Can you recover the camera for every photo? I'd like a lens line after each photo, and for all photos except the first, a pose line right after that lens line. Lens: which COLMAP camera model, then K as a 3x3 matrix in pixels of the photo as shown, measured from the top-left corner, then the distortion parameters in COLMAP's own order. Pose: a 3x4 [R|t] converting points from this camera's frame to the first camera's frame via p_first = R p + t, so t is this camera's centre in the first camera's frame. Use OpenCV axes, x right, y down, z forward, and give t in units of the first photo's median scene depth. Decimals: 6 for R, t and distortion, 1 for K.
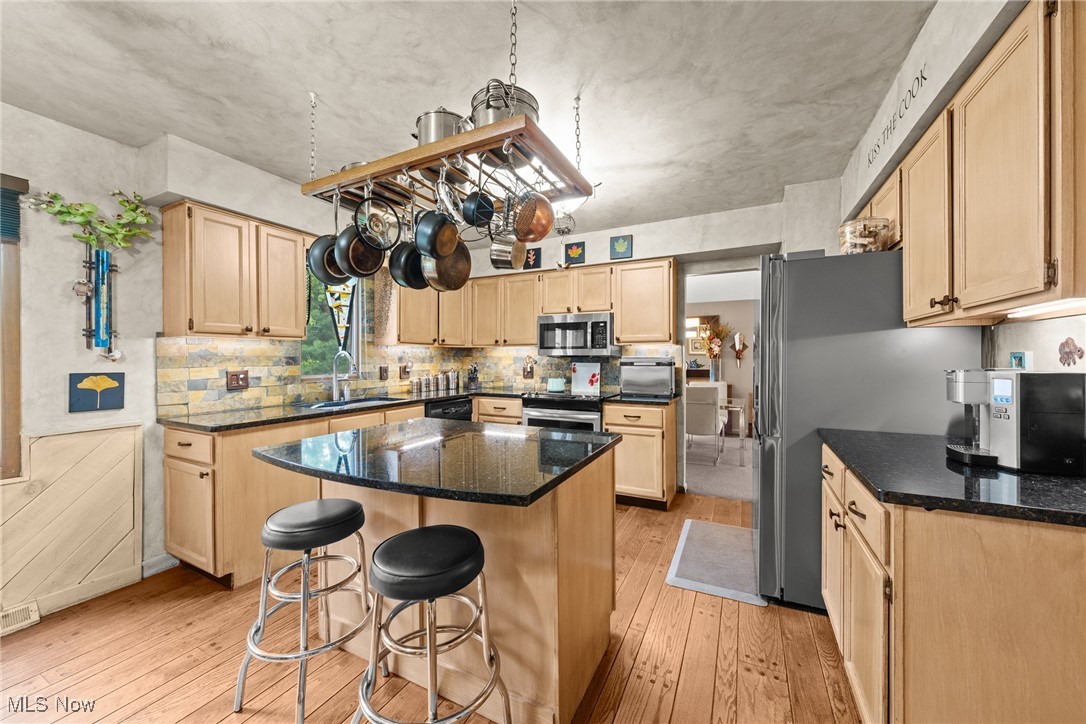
lens RADIAL K [[401.3, 0, 544.2], [0, 401.3, 359.3], [0, 0, 1]] dist [0.001432, 0.000150]
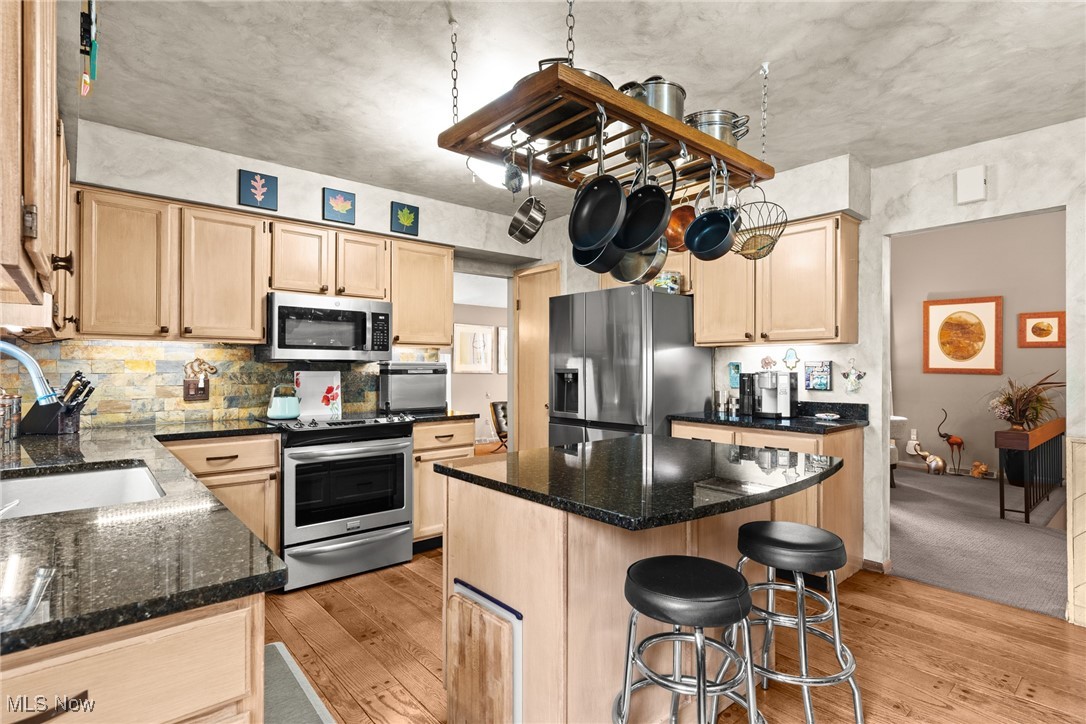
lens RADIAL K [[546.1, 0, 542.9], [0, 546.1, 365.3], [0, 0, 1]] dist [0.003497, -0.000378]
pose [[0.383272, 0.001939, 0.923633, -0.639070], [-0.000994, 0.999998, -0.001687, 0.000487], [-0.923635, -0.000272, 0.383273, 0.344071]]
